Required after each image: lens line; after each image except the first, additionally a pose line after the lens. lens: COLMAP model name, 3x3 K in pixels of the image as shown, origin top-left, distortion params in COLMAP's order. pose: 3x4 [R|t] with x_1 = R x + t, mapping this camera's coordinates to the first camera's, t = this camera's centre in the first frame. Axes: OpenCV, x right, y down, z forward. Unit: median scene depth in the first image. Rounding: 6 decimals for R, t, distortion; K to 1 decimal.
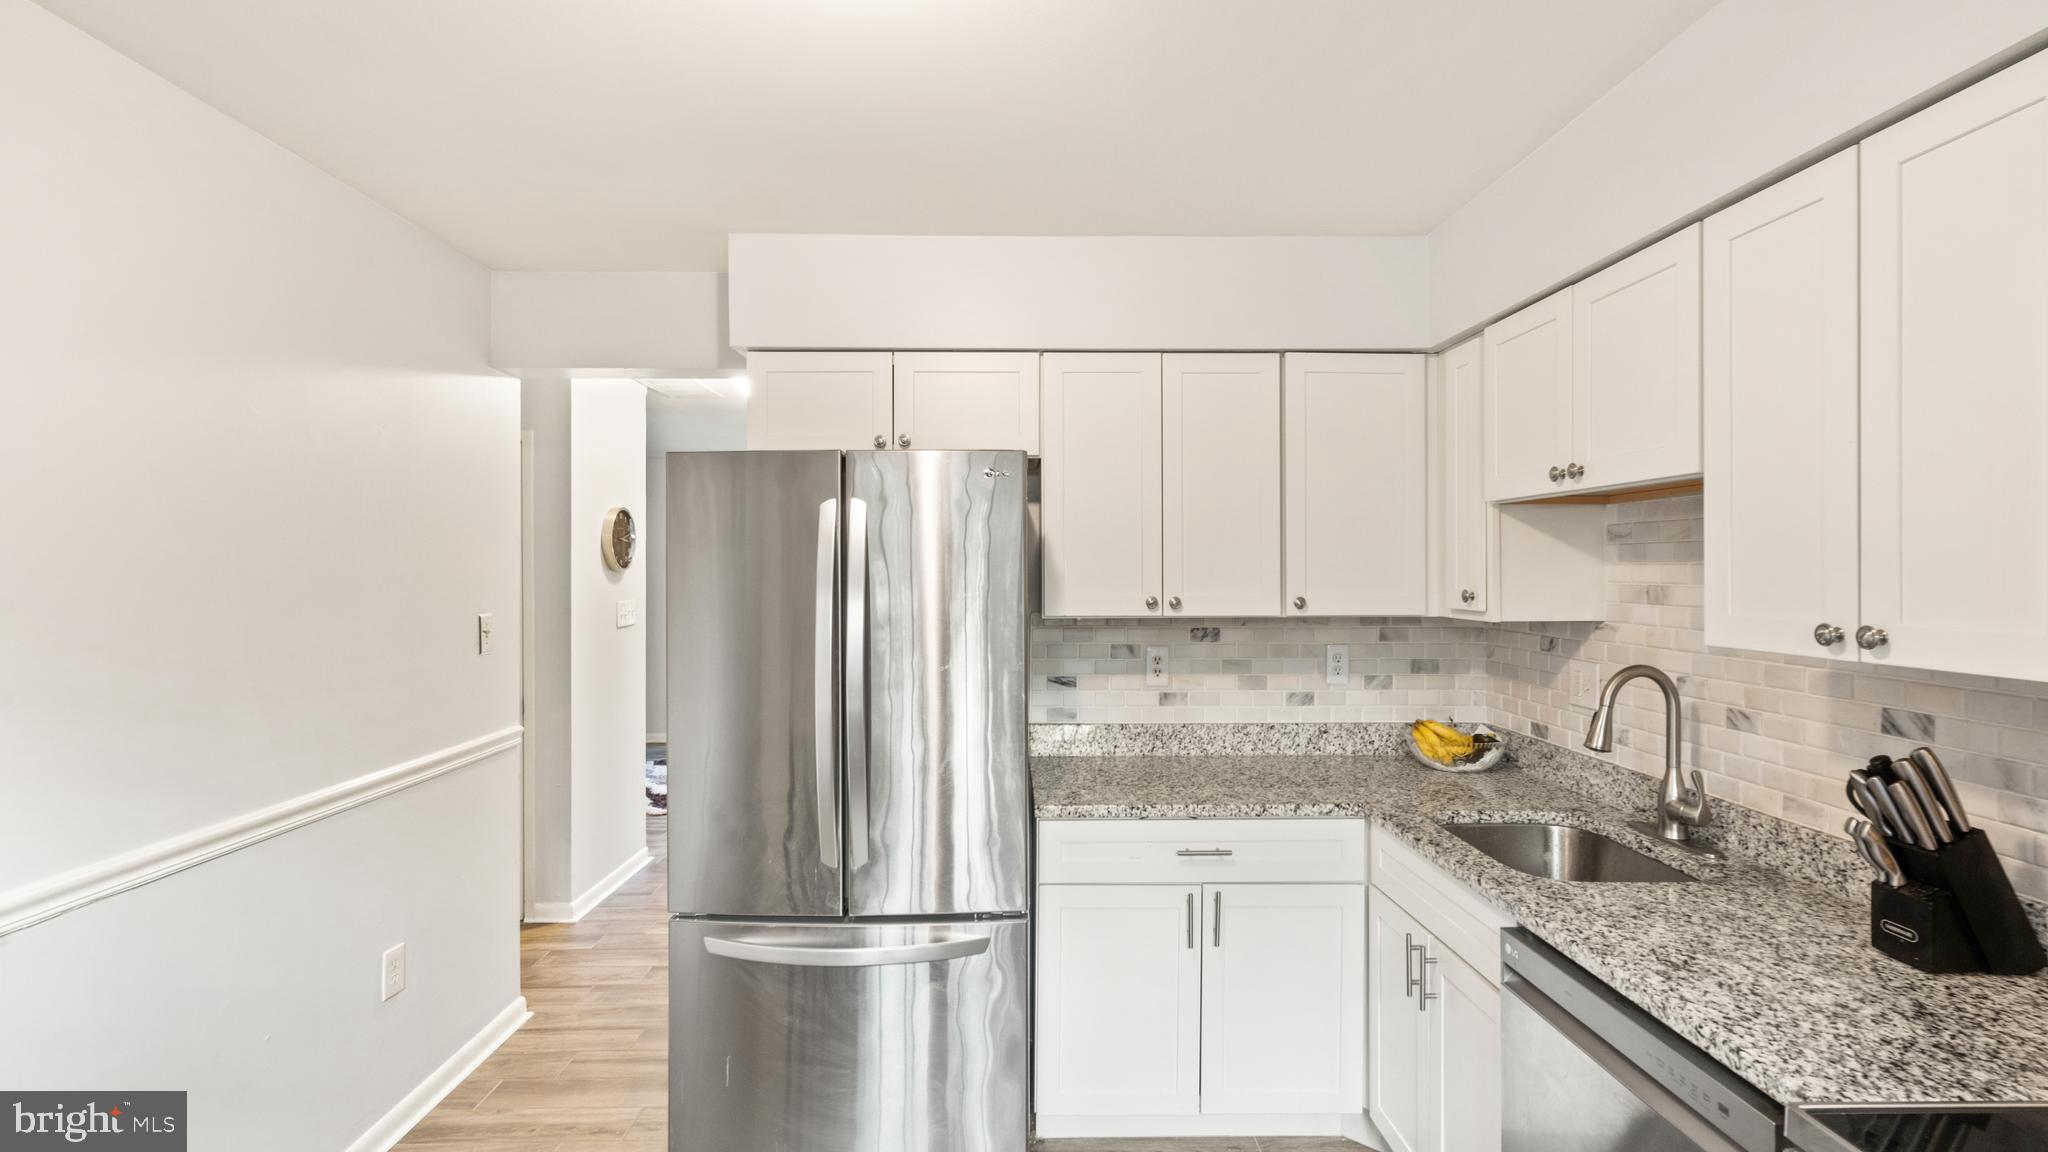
lens RADIAL K [[956.8, 0, 1011.0], [0, 956.8, 571.3], [0, 0, 1]] dist [-0.005381, 0.003046]
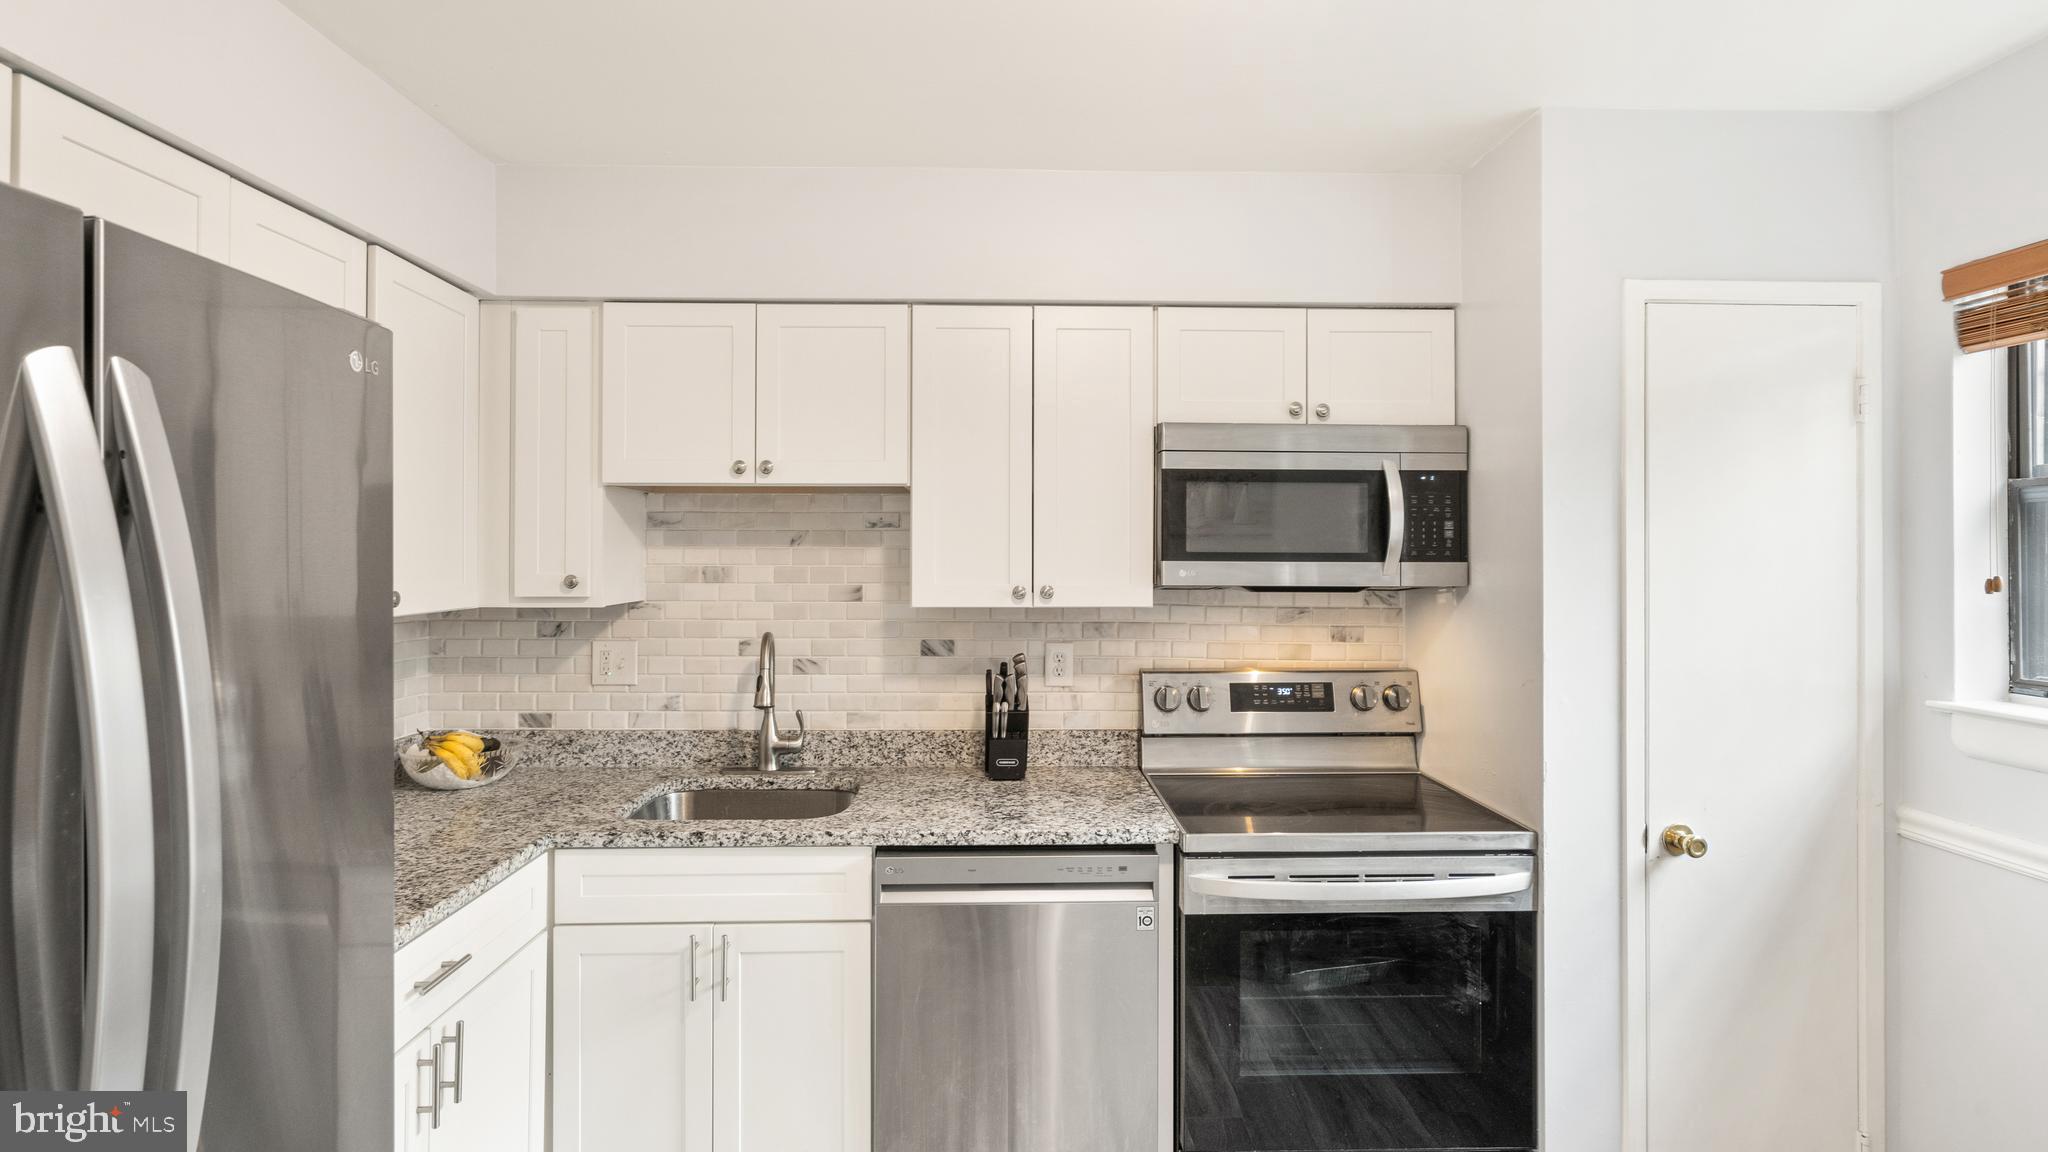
lens RADIAL K [[956.8, 0, 1027.0], [0, 956.8, 548.1], [0, 0, 1]] dist [-0.005381, 0.003046]
pose [[-0.029849, 0.004860, 0.999543, -0.481221], [0.000573, 0.999988, -0.004846, -0.002083], [-0.999554, 0.000428, -0.029851, 0.608381]]
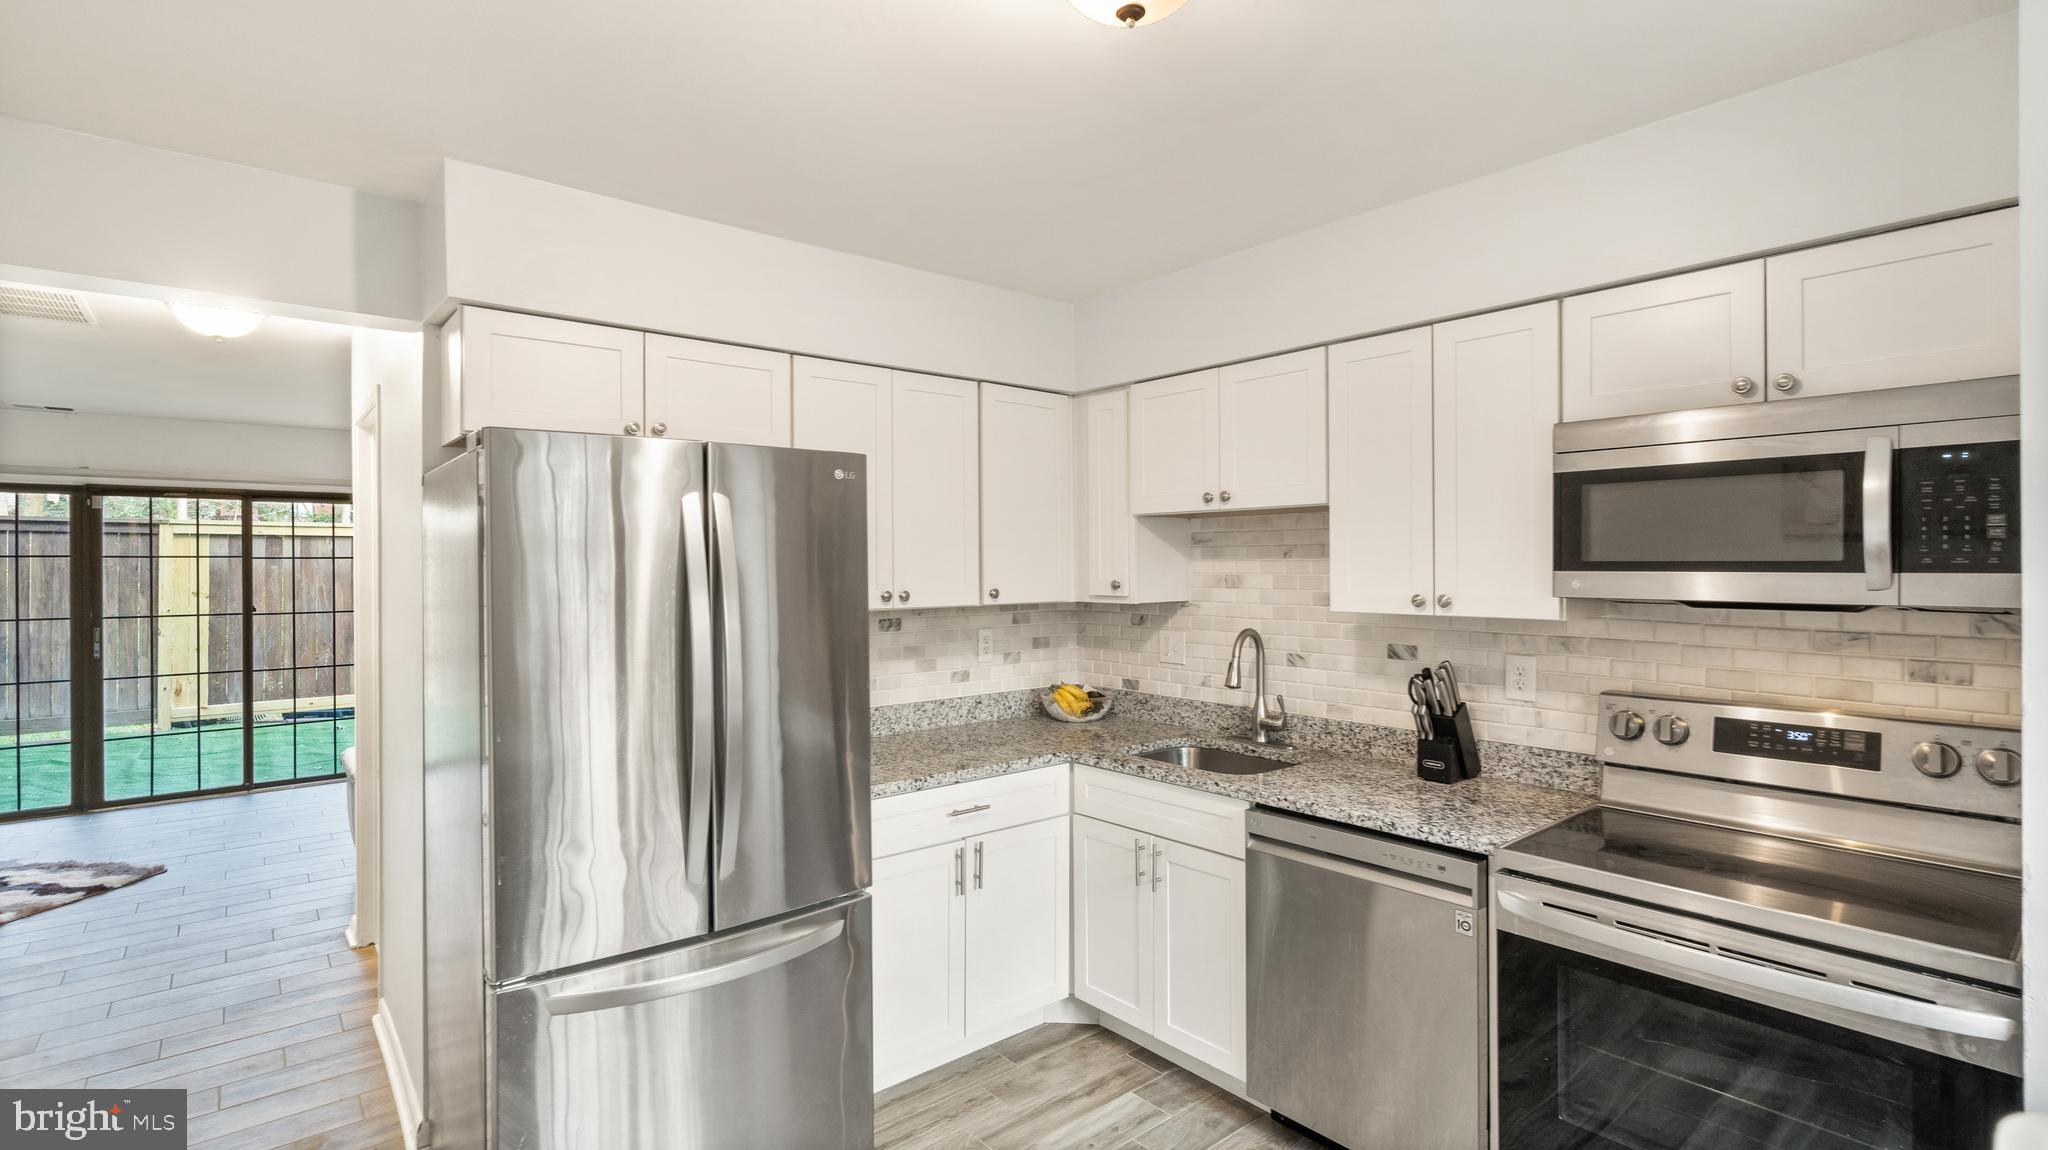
lens RADIAL K [[956.8, 0, 1027.8], [0, 956.8, 565.5], [0, 0, 1]] dist [-0.005381, 0.003046]
pose [[0.763921, -0.003206, 0.645301, -0.487753], [0.005174, 0.999986, -0.001157, -0.000216], [-0.645288, 0.004223, 0.763927, 0.069312]]
